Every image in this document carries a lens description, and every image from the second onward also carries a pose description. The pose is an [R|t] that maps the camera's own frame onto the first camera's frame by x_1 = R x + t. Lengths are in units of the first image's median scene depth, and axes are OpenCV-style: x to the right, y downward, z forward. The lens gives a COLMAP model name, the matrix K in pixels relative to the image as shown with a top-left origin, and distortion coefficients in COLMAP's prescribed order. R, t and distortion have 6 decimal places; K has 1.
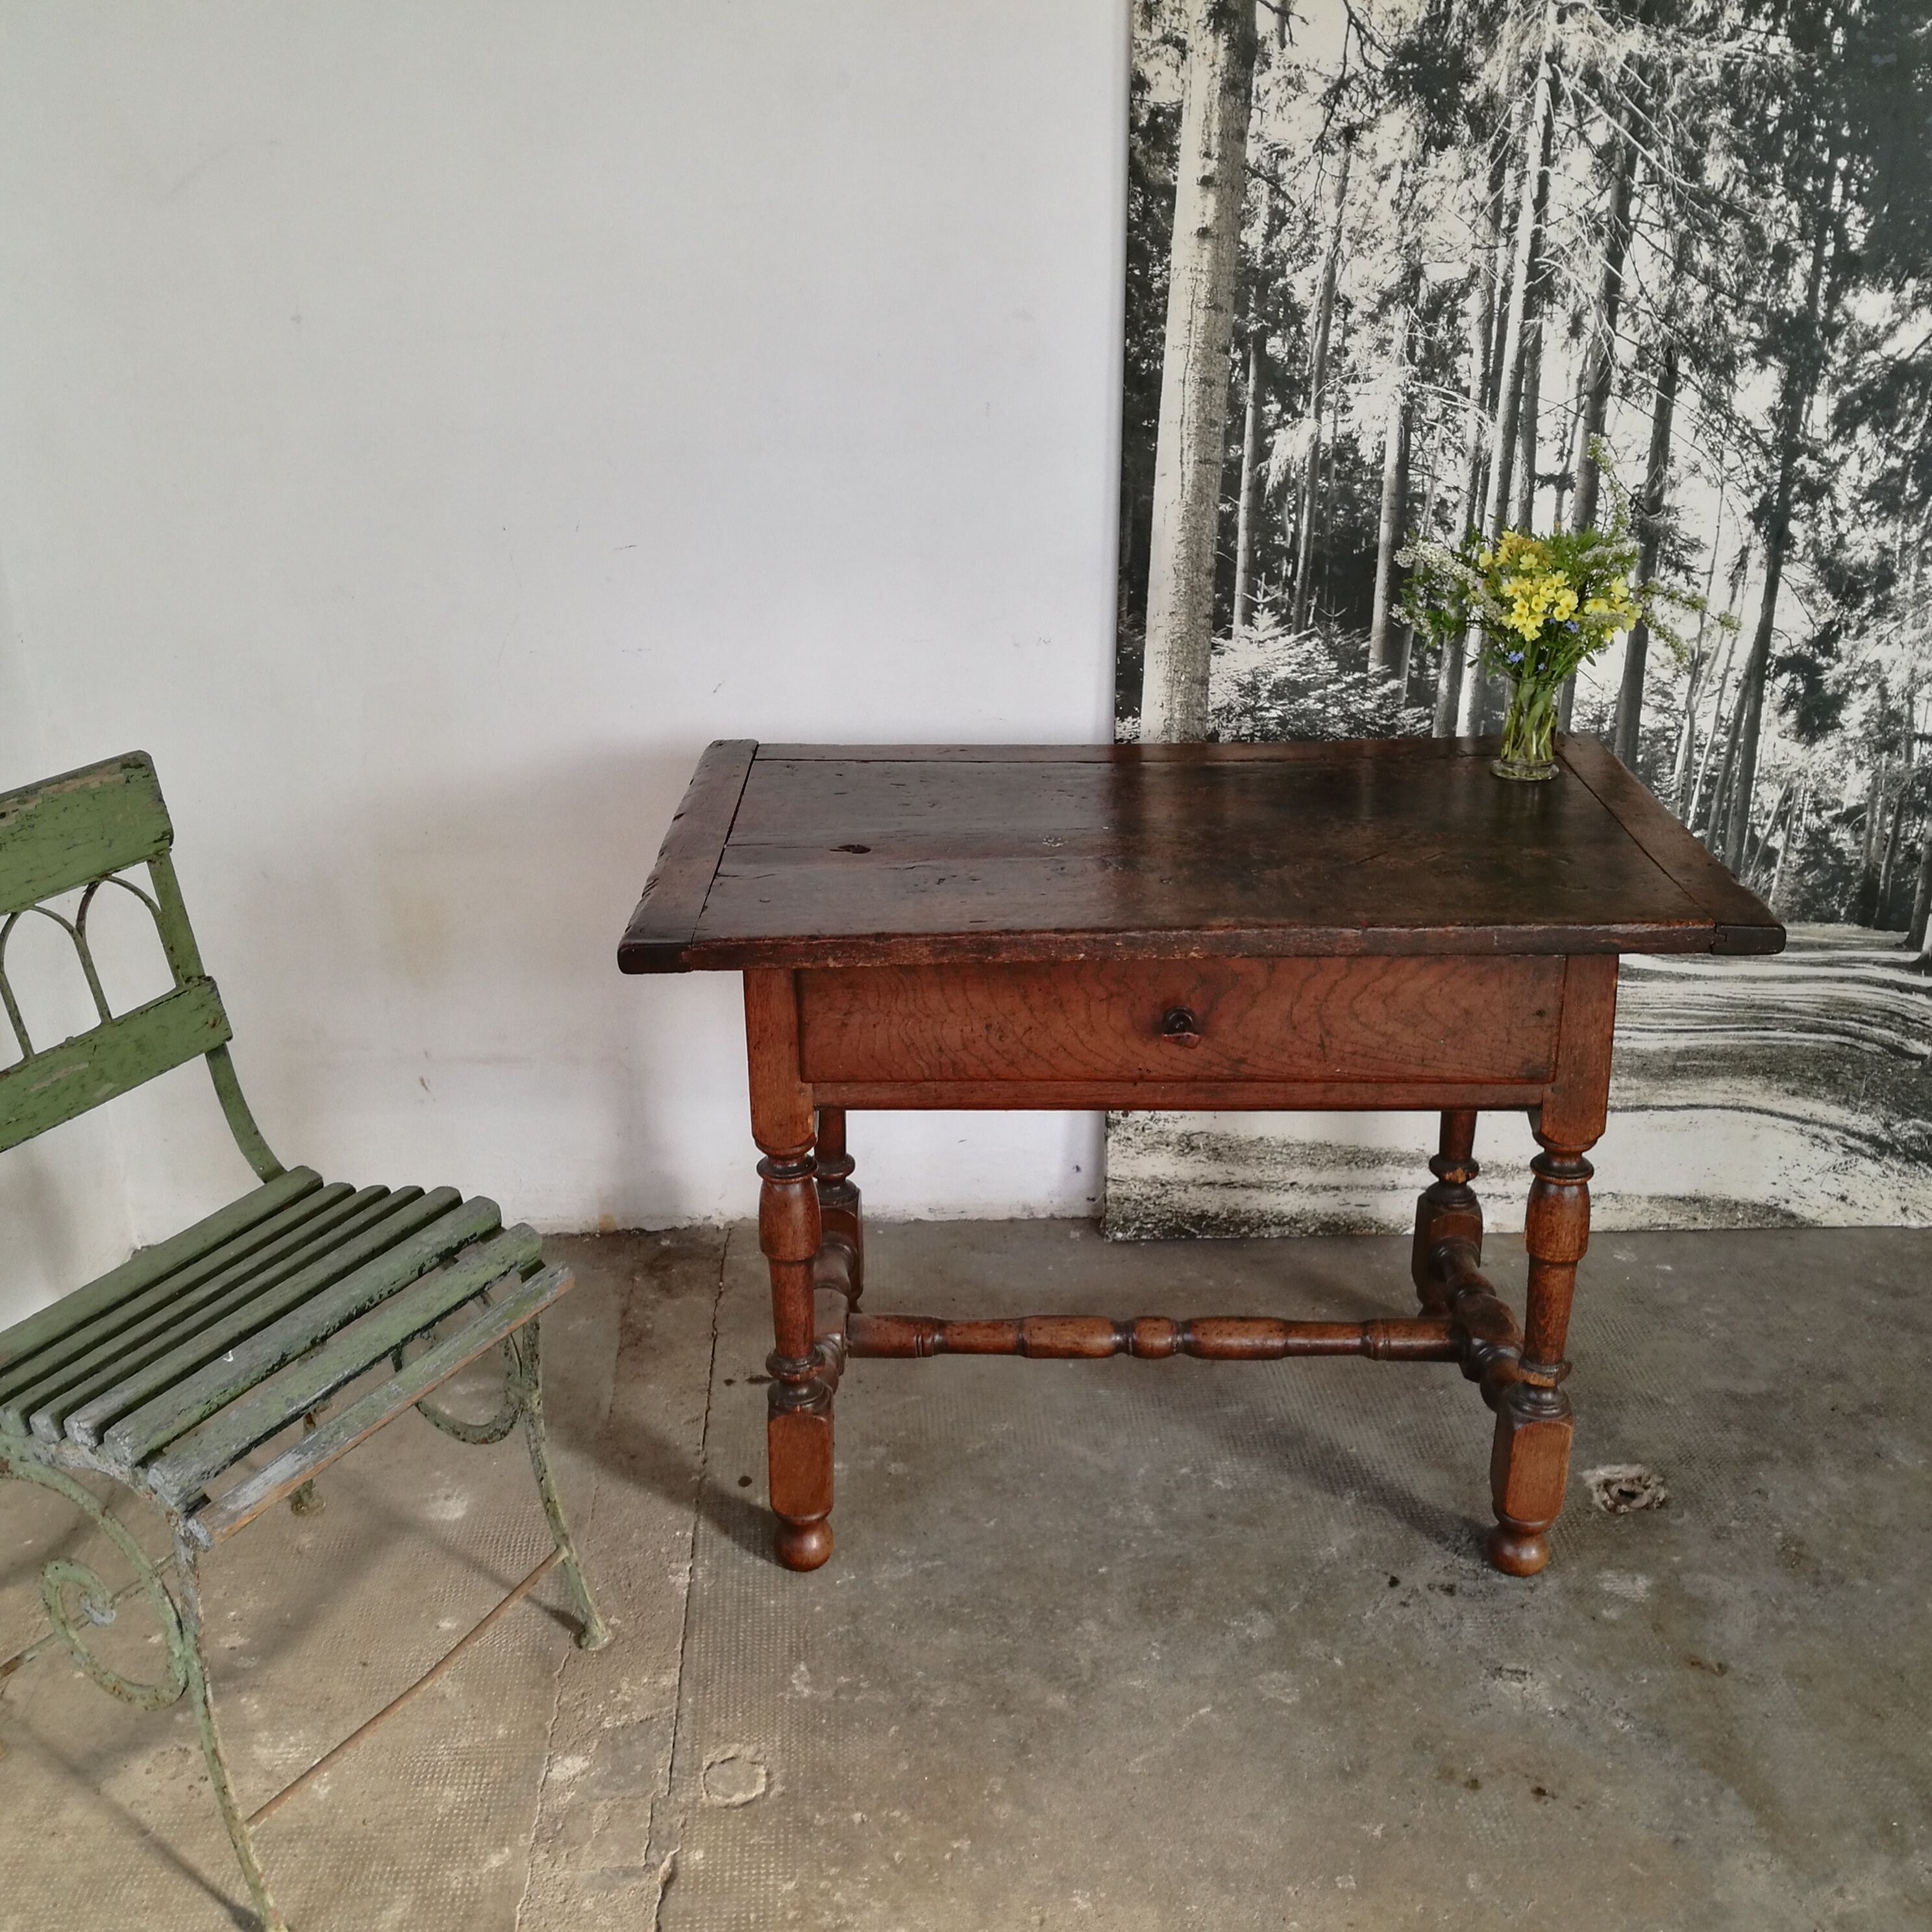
lens RADIAL K [[2013.4, 0, 991.6], [0, 2013.4, 977.3], [0, 0, 1]] dist [0.173922, -0.592839]
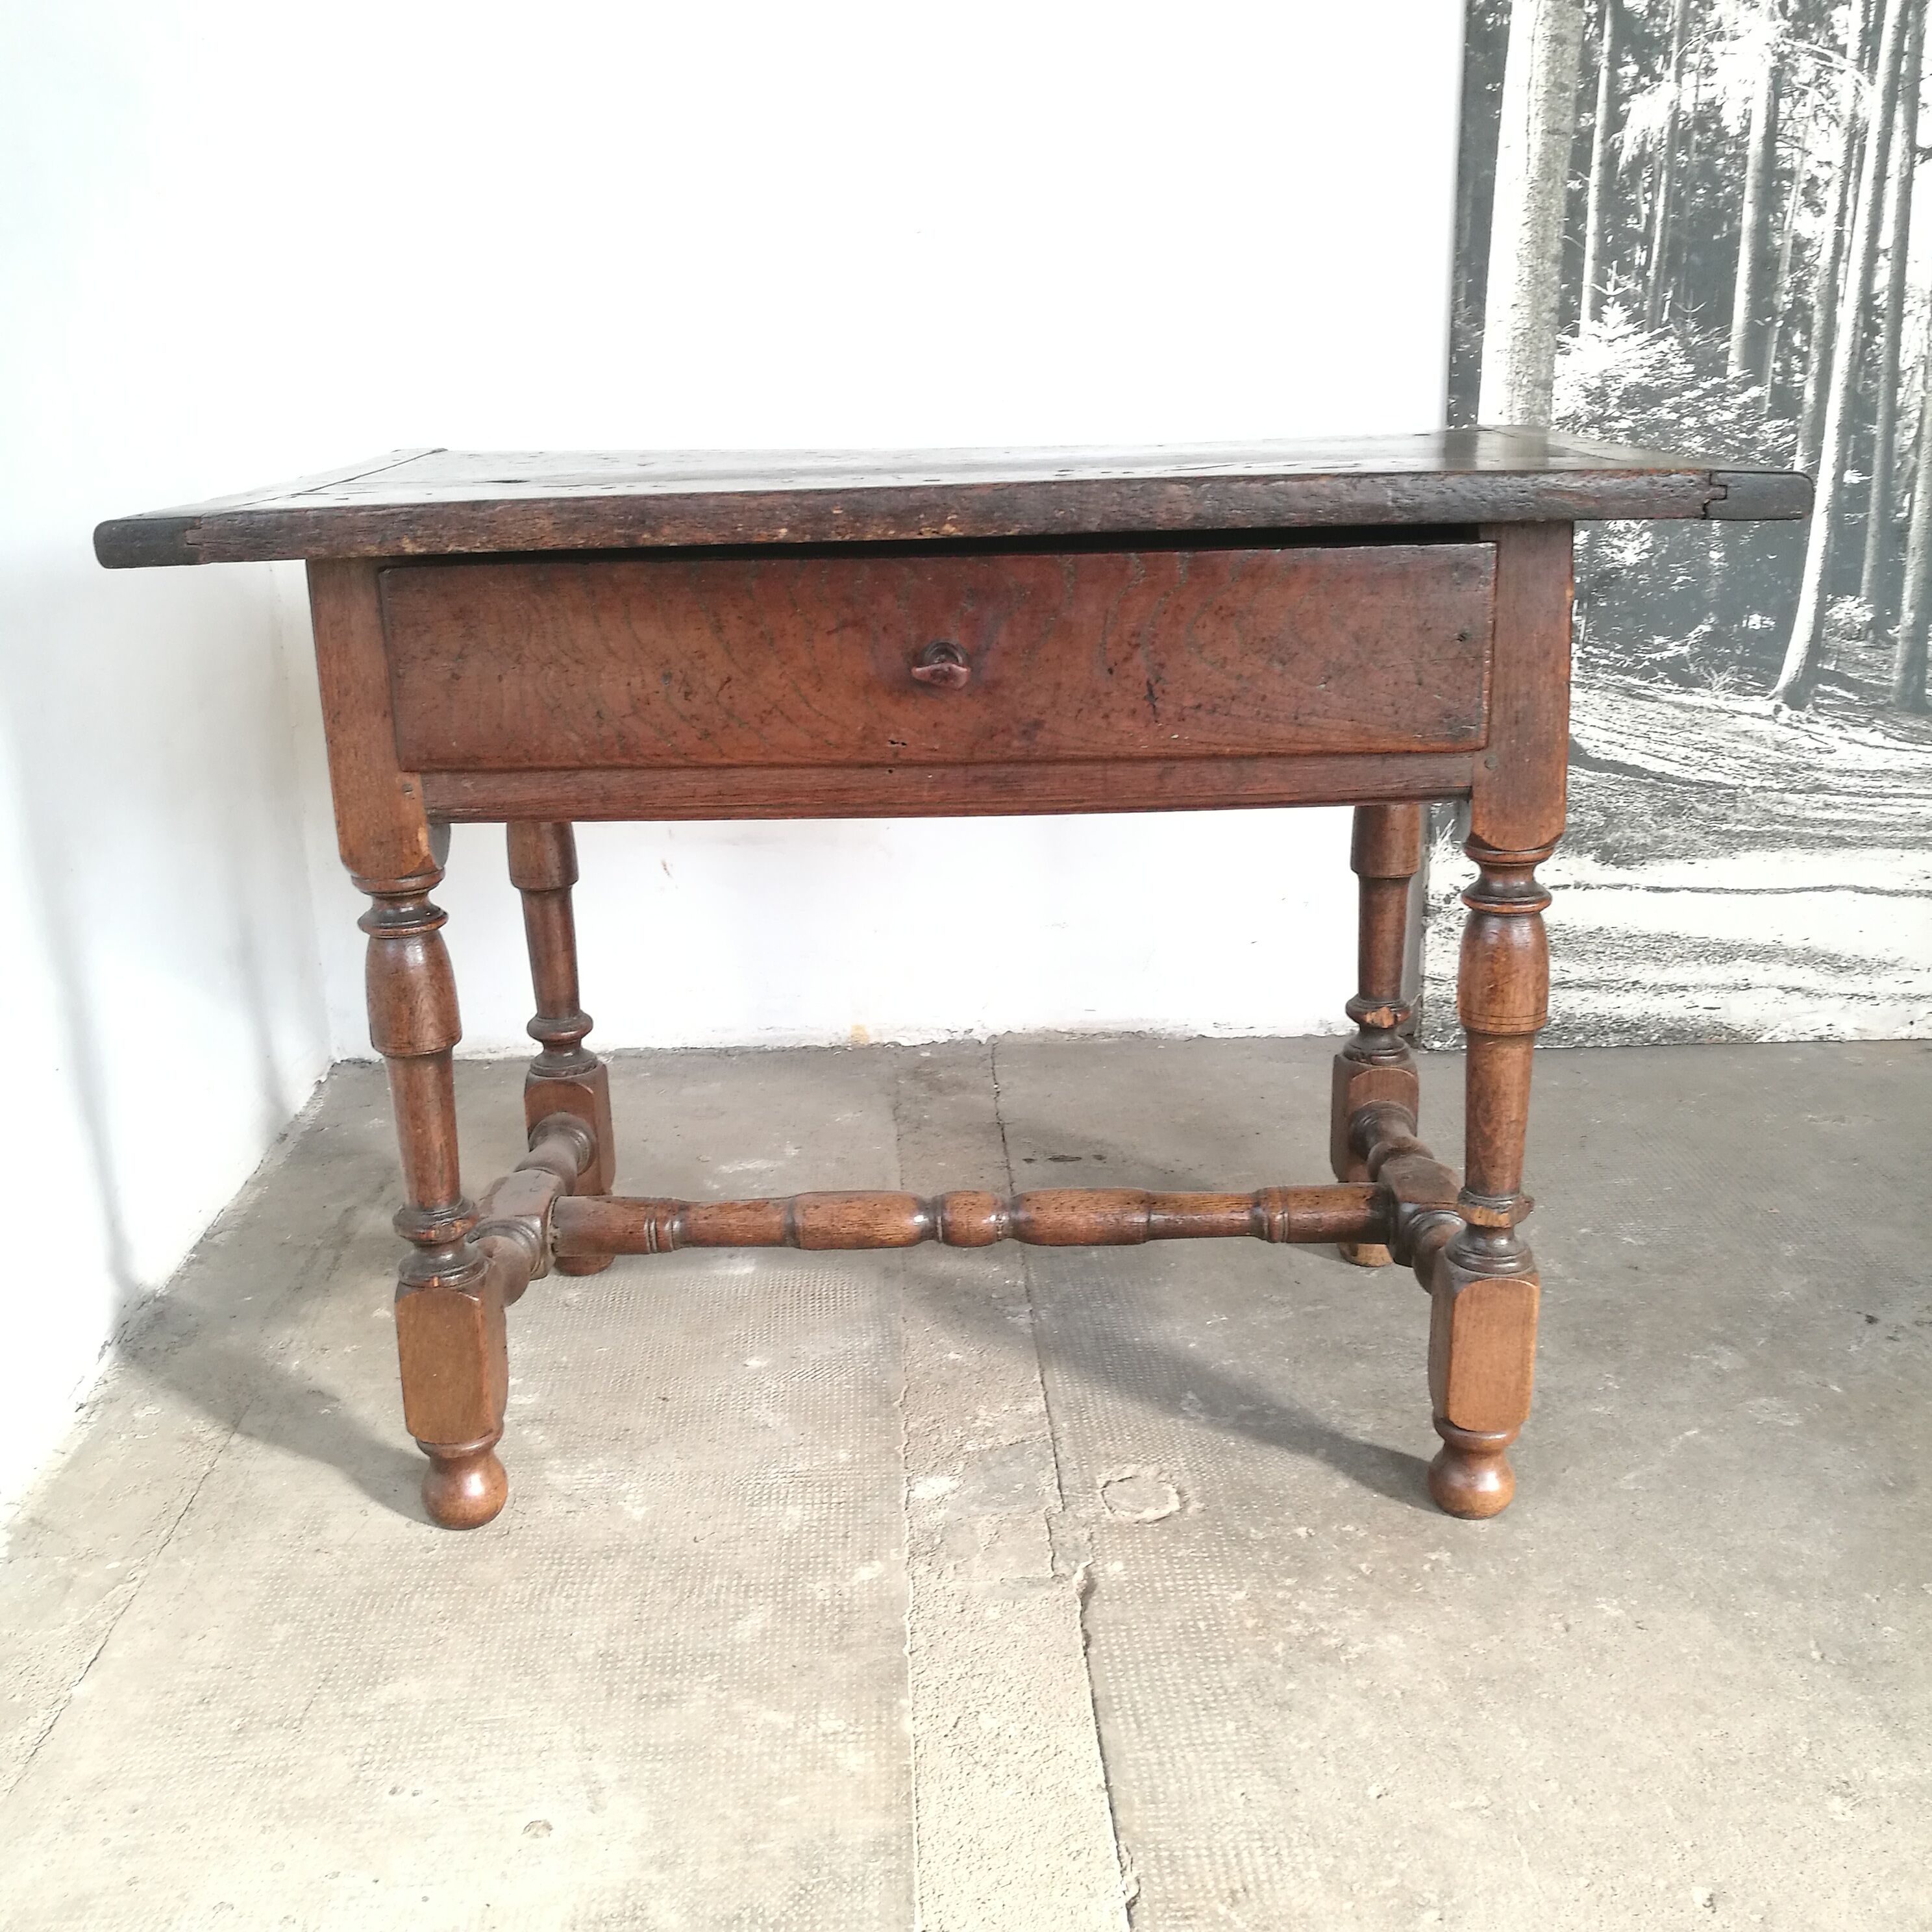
lens RADIAL K [[2013.6, 0, 984.9], [0, 2013.6, 971.4], [0, 0, 1]] dist [-0.093469, 0.186399]
pose [[0.999641, -0.007441, -0.025754, -0.124029], [0.005155, 0.996132, -0.087722, 0.189399], [0.026307, 0.087558, 0.995812, 0.135449]]
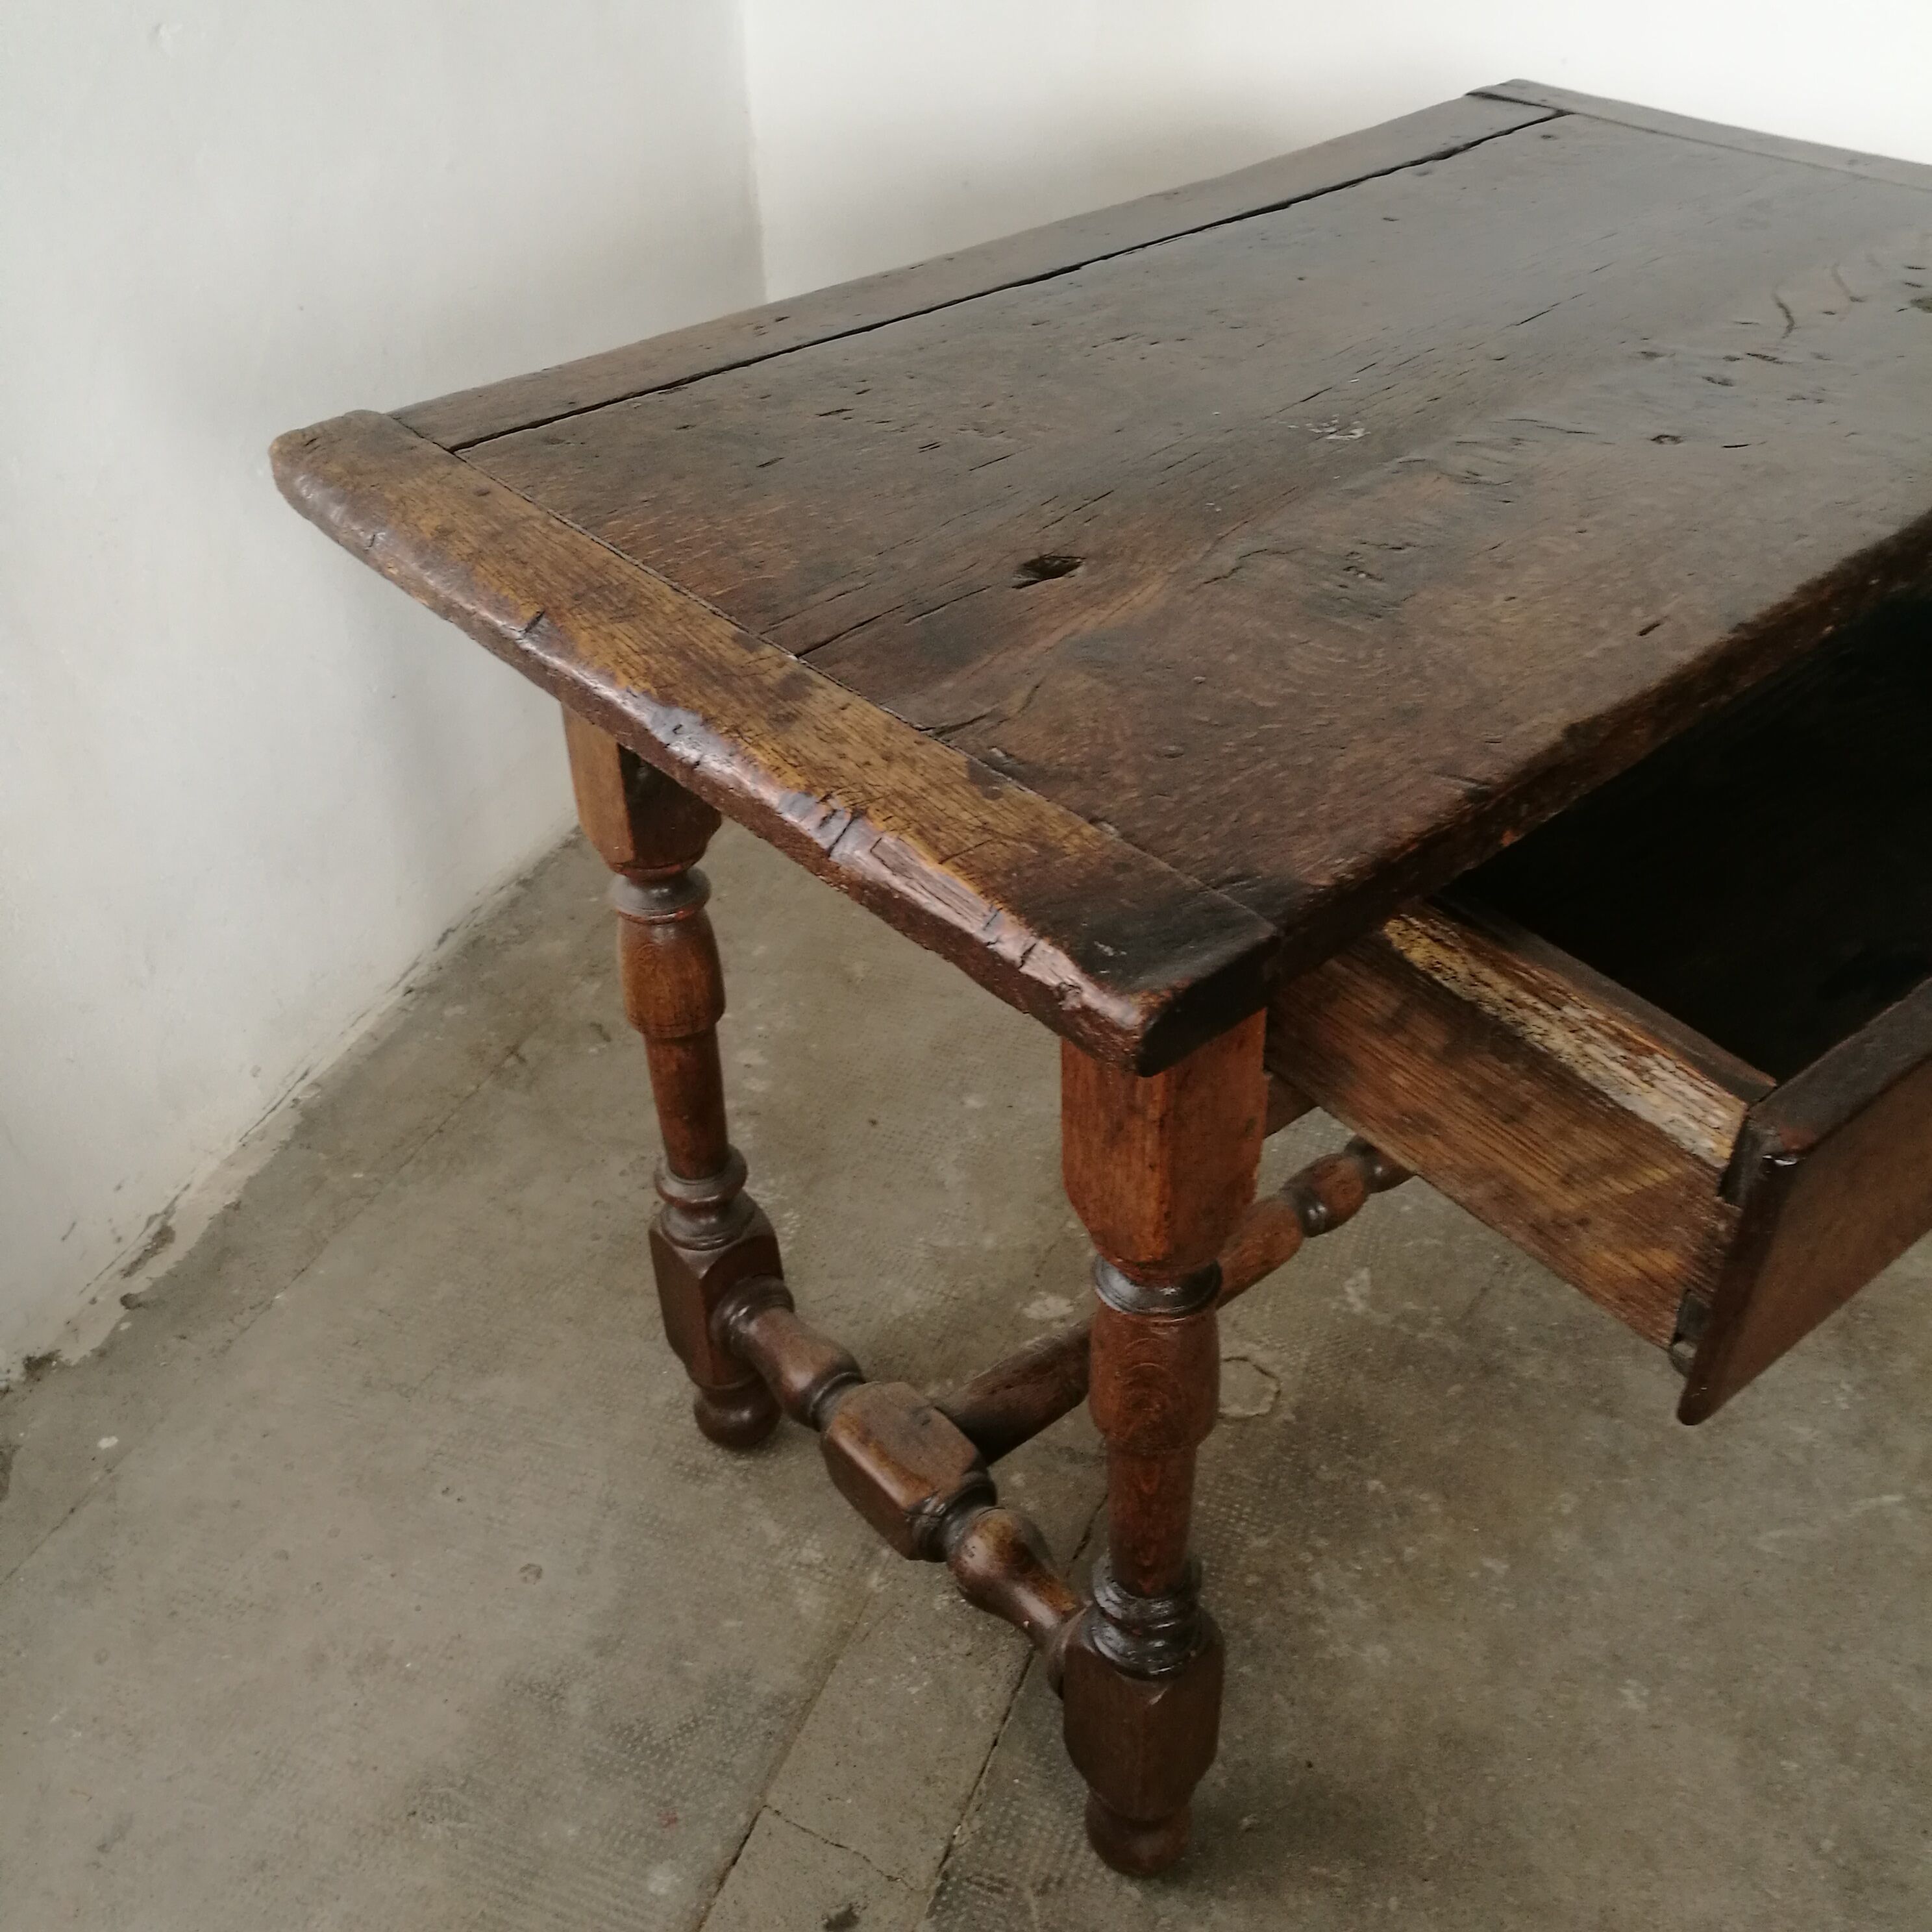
lens RADIAL K [[2032.0, 0, 974.7], [0, 2032.0, 958.3], [0, 0, 1]] dist [0.071063, -0.349250]
pose [[0.896346, 0.239404, -0.373162, 0.028189], [-0.145226, 0.953785, 0.263067, 0.031060], [0.418896, -0.181606, 0.889688, 0.210949]]
